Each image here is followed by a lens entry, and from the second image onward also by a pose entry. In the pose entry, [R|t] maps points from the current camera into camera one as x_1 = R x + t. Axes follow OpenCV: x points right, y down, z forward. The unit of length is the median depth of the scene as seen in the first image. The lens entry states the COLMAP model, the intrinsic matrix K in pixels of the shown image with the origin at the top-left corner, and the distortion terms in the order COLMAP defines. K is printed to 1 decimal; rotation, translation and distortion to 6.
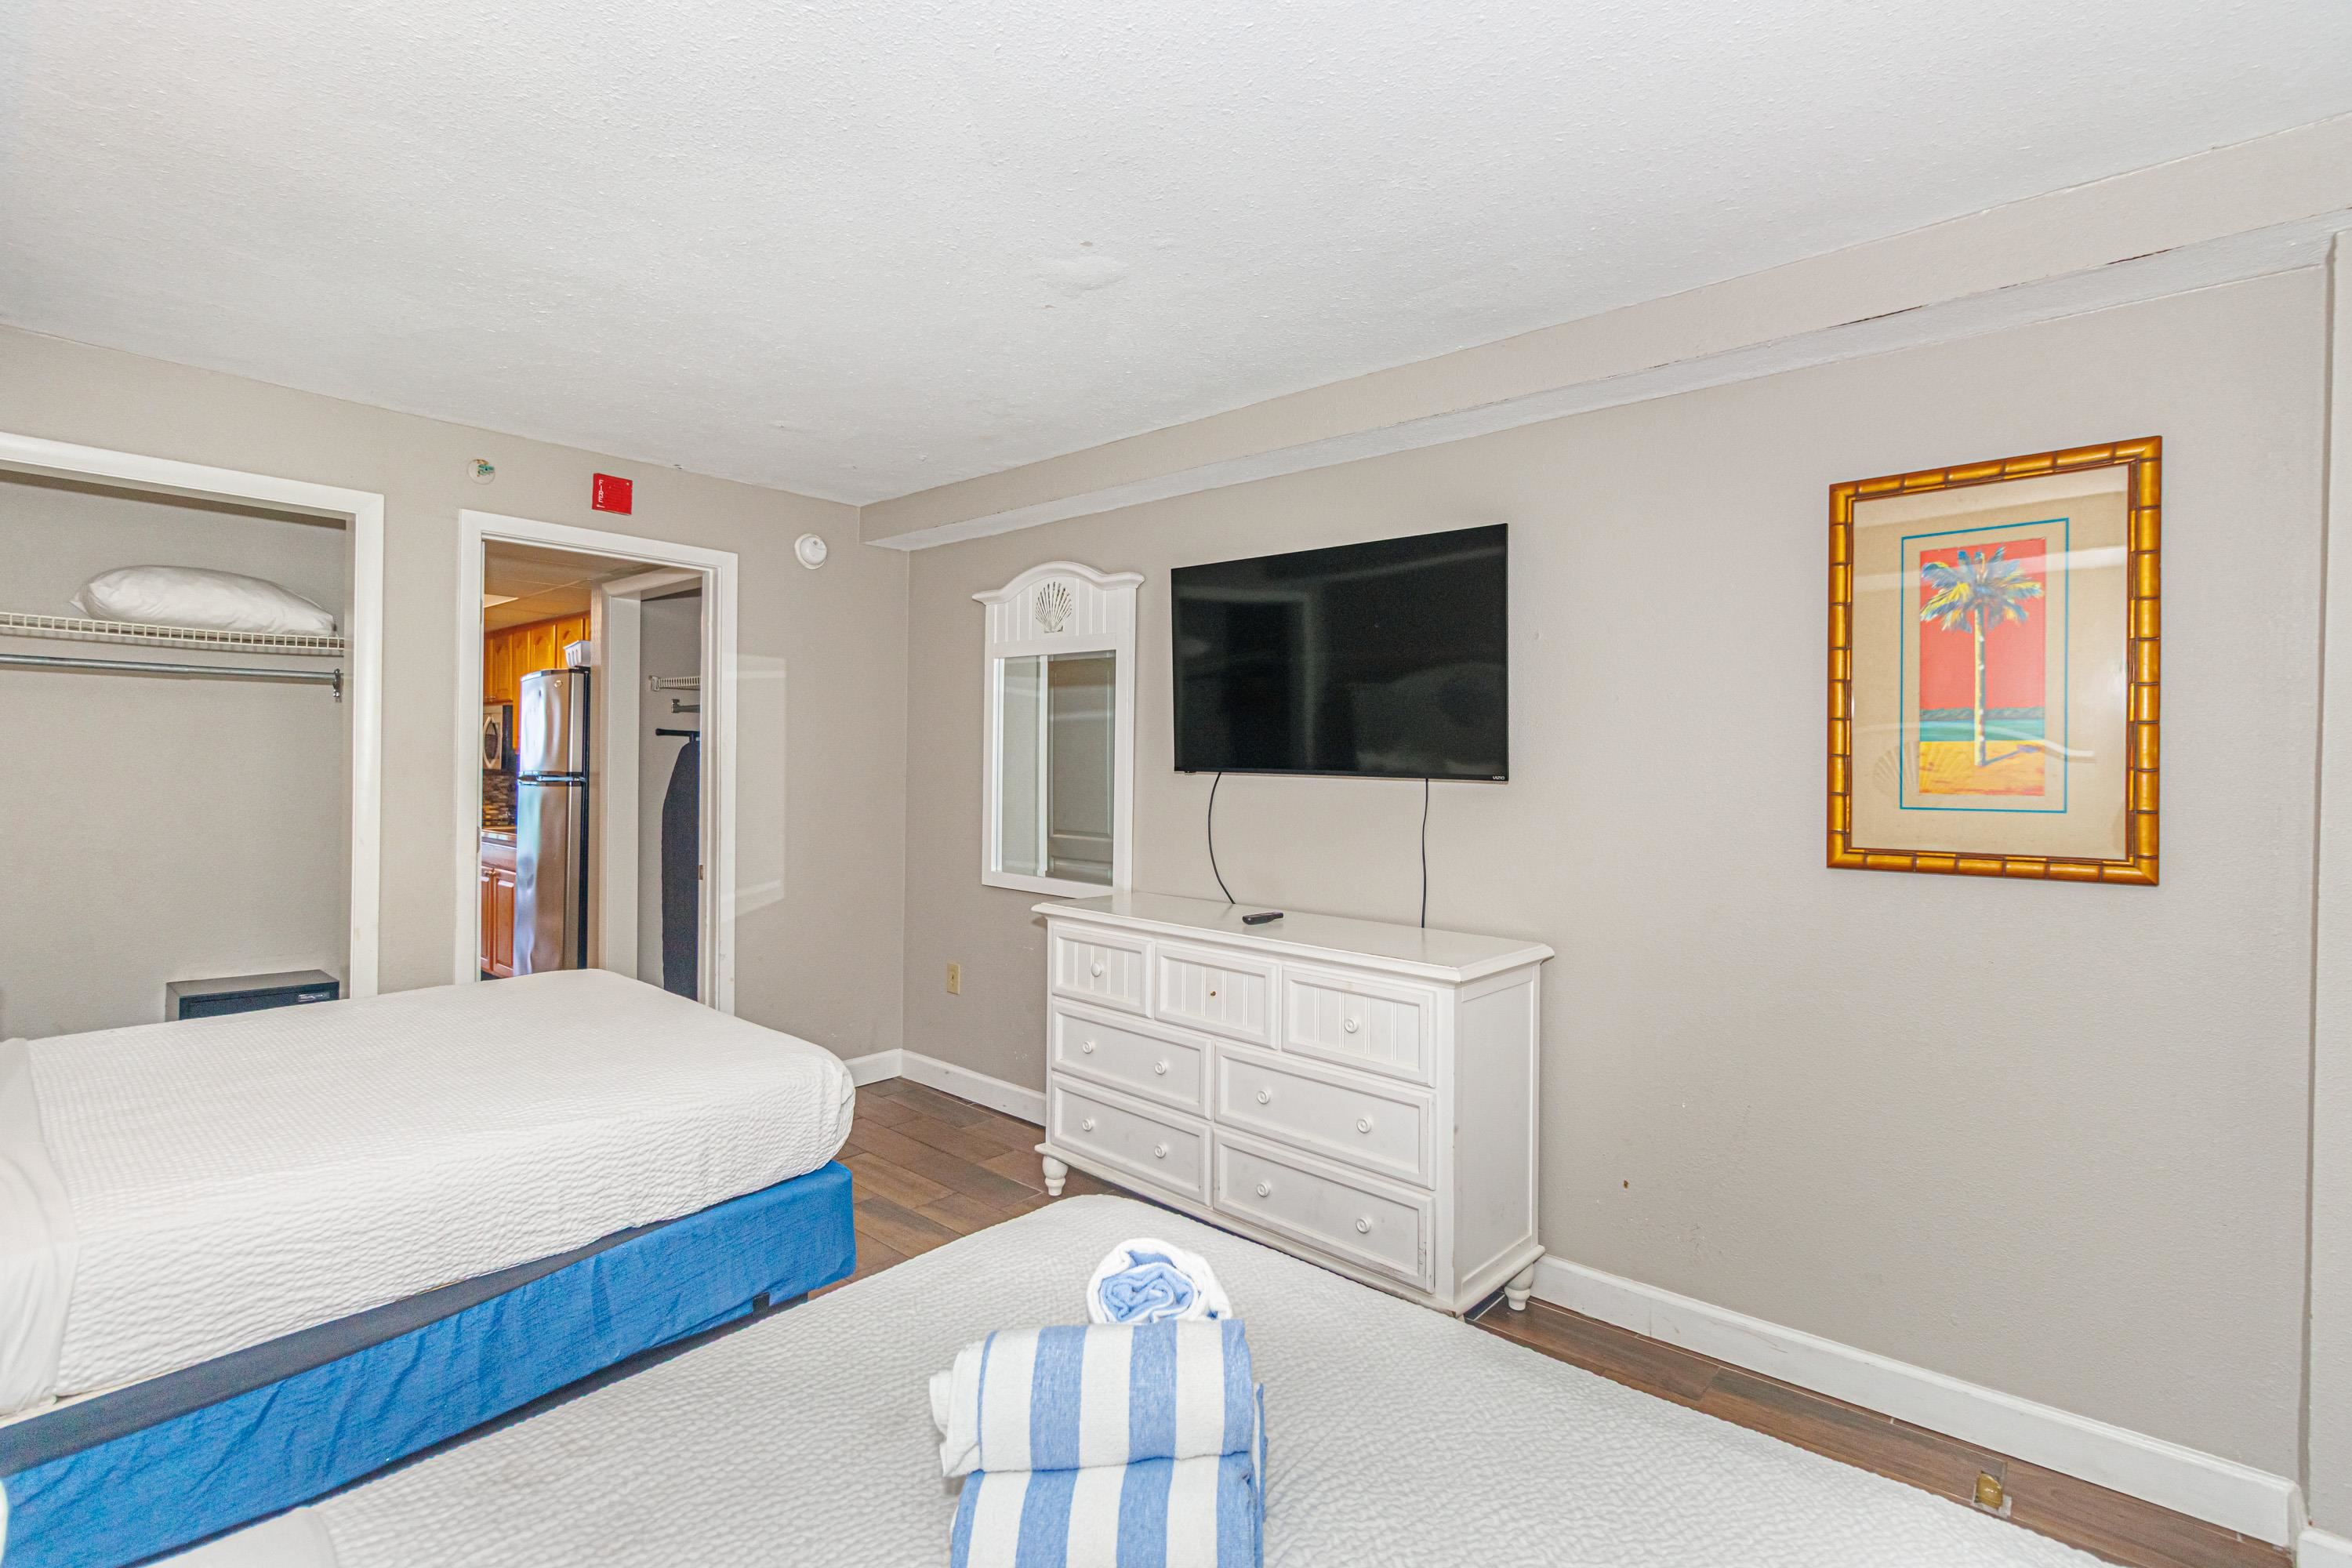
lens RADIAL K [[1083.8, 0, 1164.9], [0, 1083.8, 777.6], [0, 0, 1]] dist [-0.002365, 0.001699]
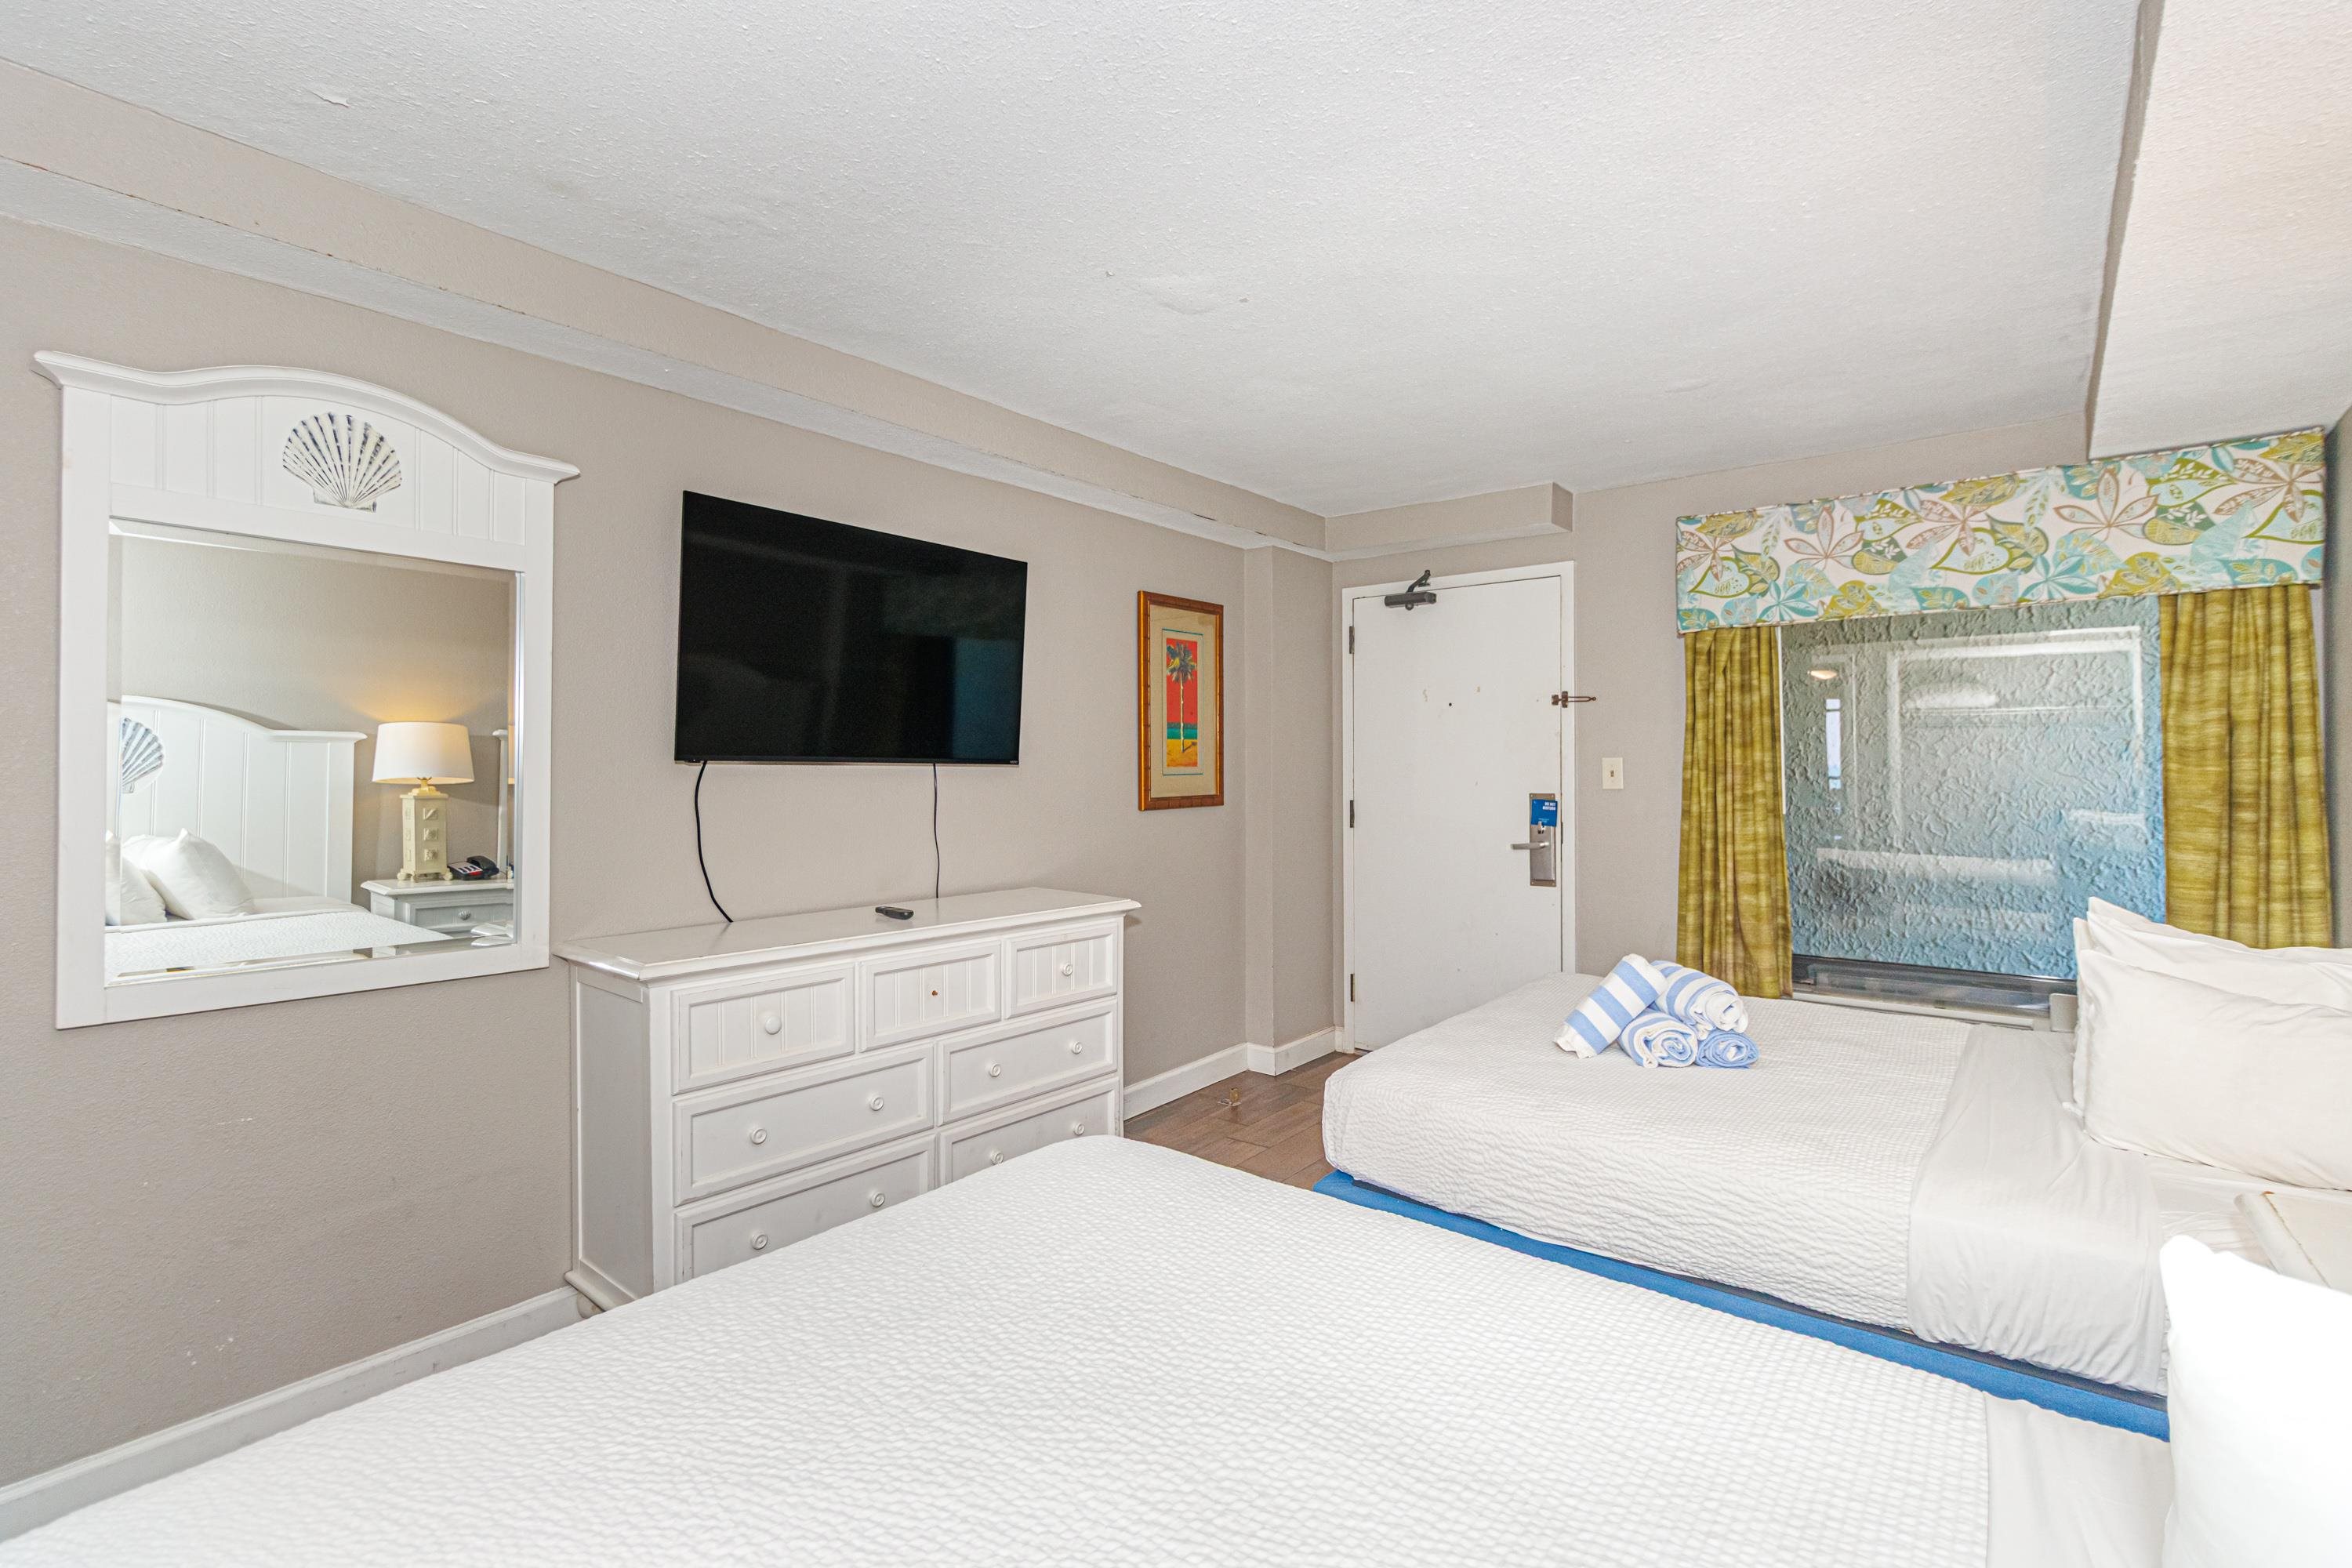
lens RADIAL K [[1083.8, 0, 1186.3], [0, 1083.8, 775.7], [0, 0, 1]] dist [-0.002365, 0.001699]
pose [[-0.064263, -0.024410, 0.997634, -0.883863], [0.011070, 0.999622, 0.025172, -0.012250], [-0.997872, 0.012661, -0.063968, 0.811254]]
